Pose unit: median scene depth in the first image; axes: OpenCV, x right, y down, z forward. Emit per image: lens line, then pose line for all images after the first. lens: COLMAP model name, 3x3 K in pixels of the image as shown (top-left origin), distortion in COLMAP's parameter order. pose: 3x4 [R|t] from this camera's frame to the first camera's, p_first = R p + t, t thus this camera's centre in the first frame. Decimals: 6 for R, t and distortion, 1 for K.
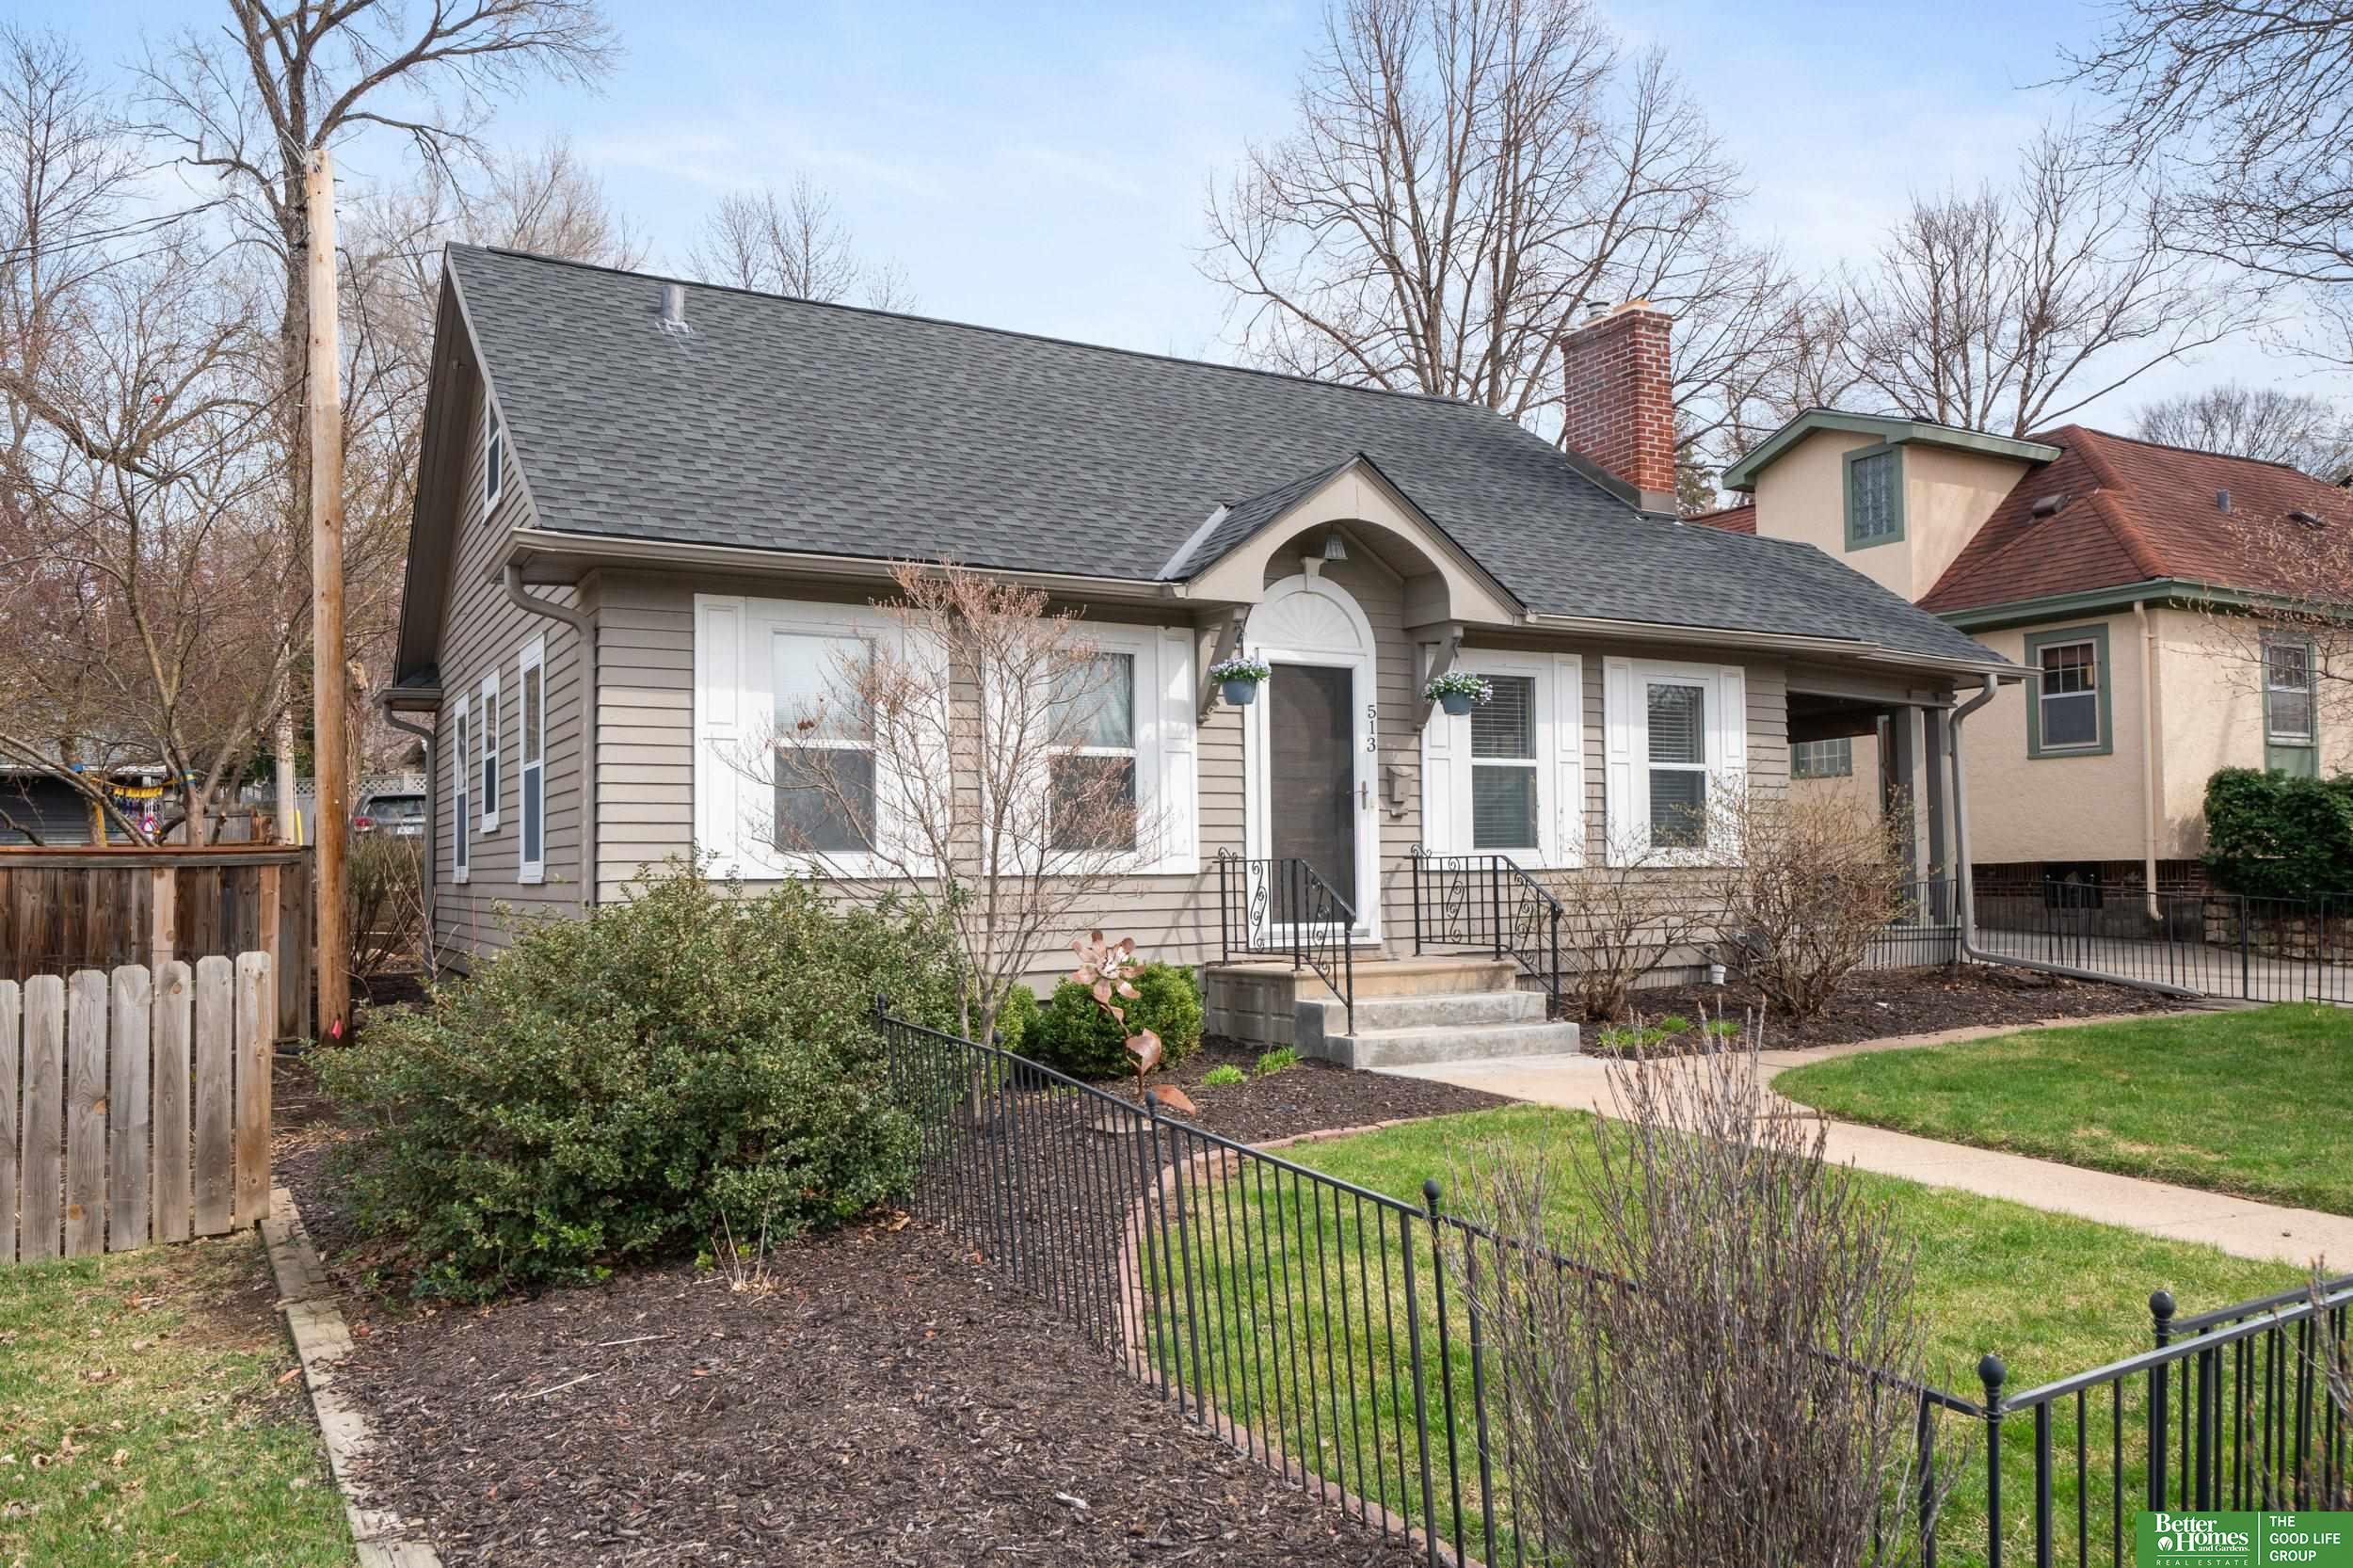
lens RADIAL K [[1572.2, 0, 1148.0], [0, 1572.2, 813.0], [0, 0, 1]] dist [0.006856, -0.001263]
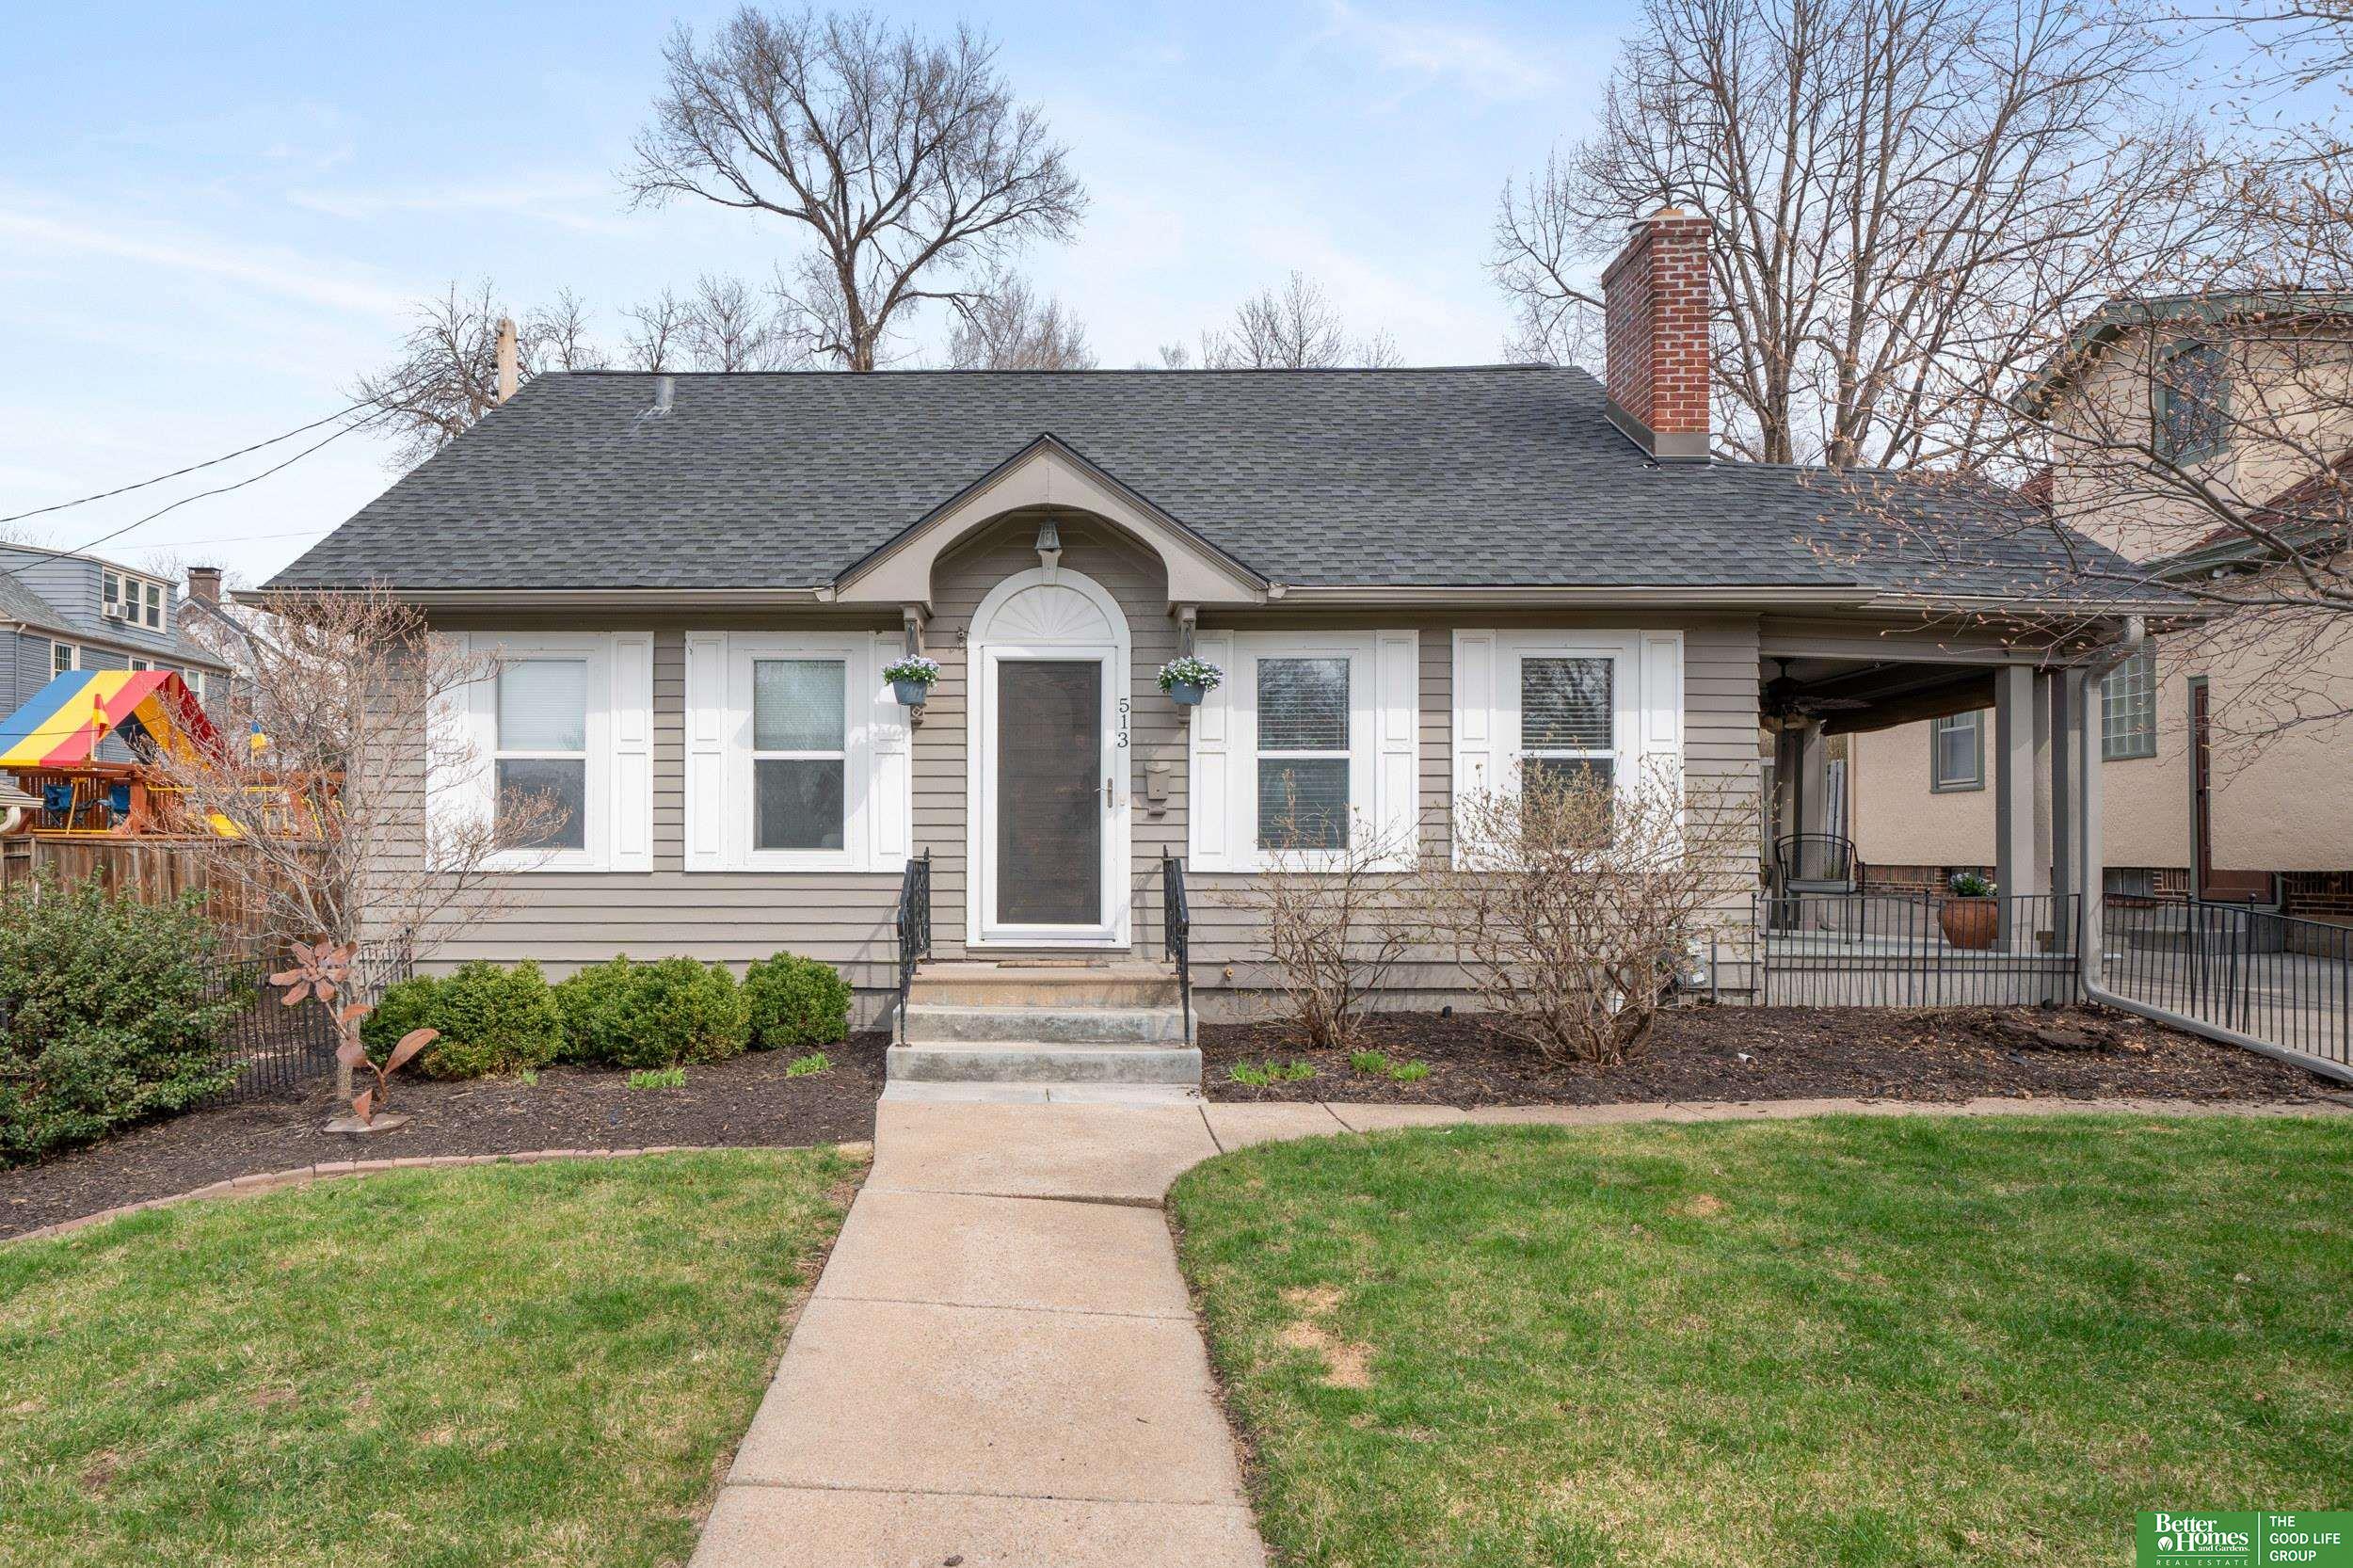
lens RADIAL K [[1251.3, 0, 1176.5], [0, 1251.3, 845.2], [0, 0, 1]] dist [0.002226, 0.001083]
pose [[0.881235, 0.010512, -0.472561, 0.519033], [0.005890, 0.999431, 0.033215, -0.004386], [0.472641, -0.032053, 0.880672, 0.335357]]
